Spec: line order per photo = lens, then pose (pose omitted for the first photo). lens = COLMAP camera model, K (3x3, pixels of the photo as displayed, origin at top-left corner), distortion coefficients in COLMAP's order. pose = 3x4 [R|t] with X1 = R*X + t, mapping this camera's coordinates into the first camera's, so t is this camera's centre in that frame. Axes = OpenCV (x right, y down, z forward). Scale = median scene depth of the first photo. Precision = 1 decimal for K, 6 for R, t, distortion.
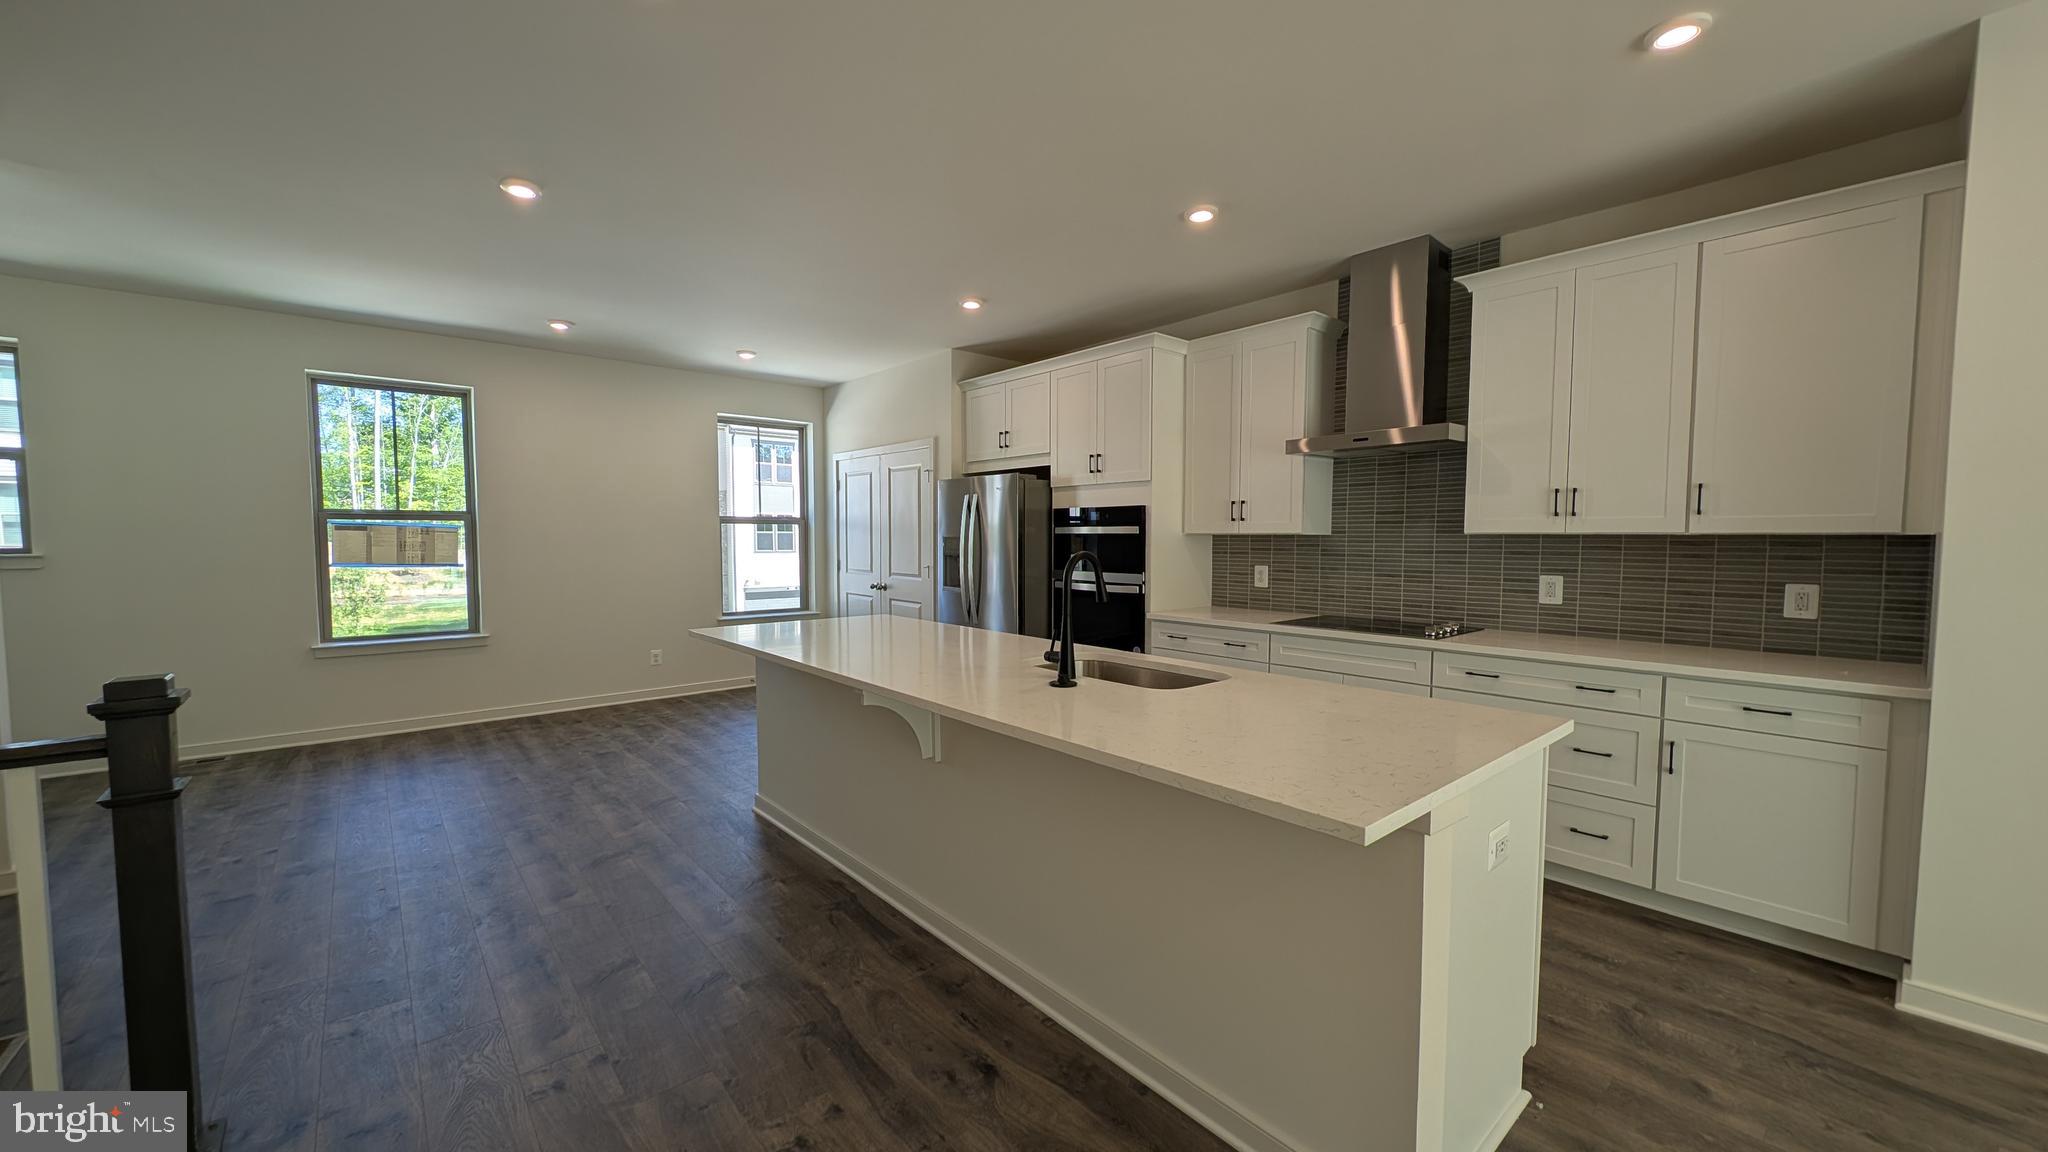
lens RADIAL K [[760.2, 0, 1009.7], [0, 760.2, 569.5], [0, 0, 1]] dist [0.000349, -0.000490]
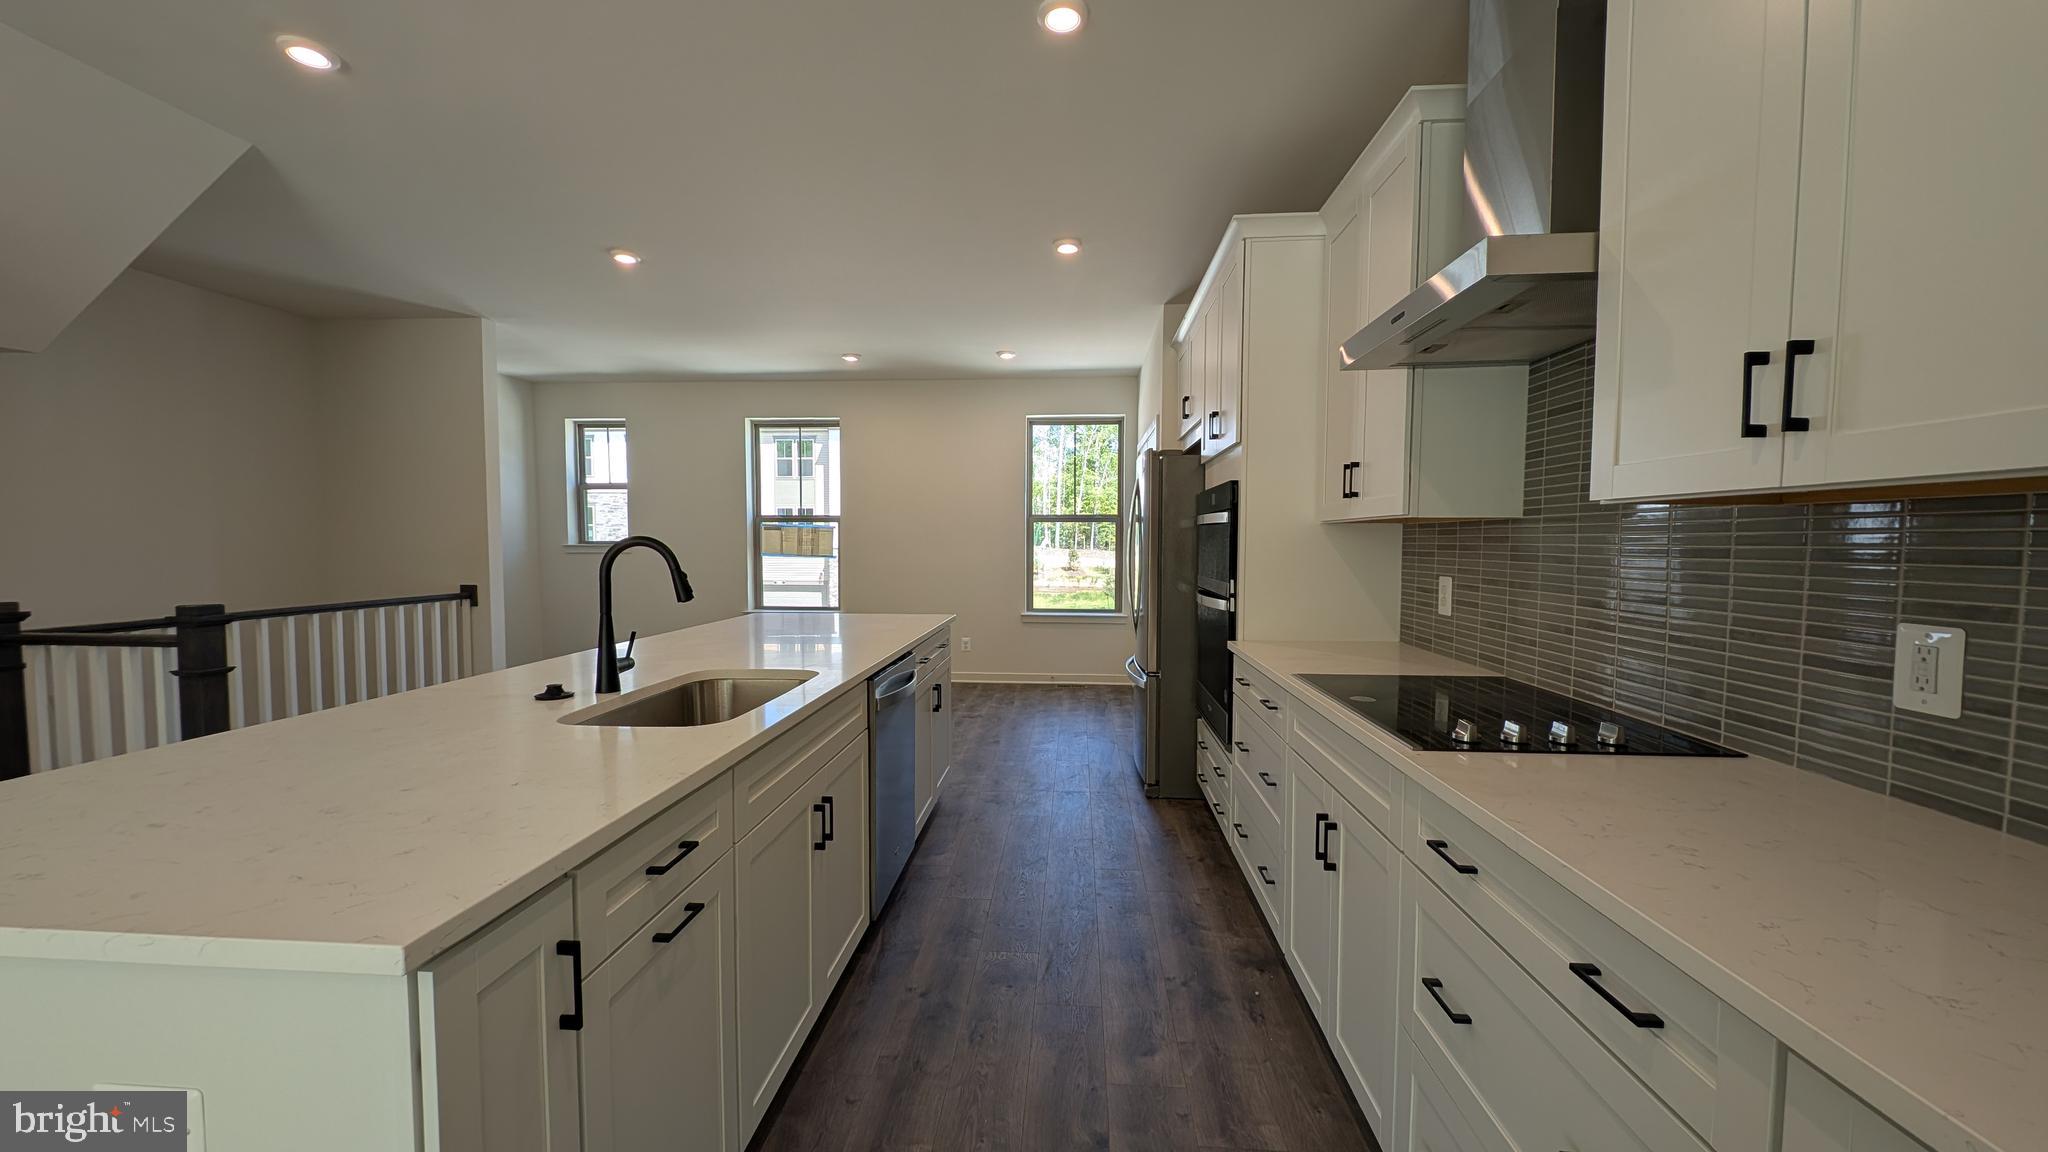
lens RADIAL K [[760.2, 0, 1009.8], [0, 760.2, 577.5], [0, 0, 1]] dist [0.000349, -0.000490]
pose [[0.703536, 0.034965, -0.709799, 0.481000], [-0.031188, 0.999346, 0.018316, -0.004384], [0.709975, 0.009252, 0.704166, 0.361363]]
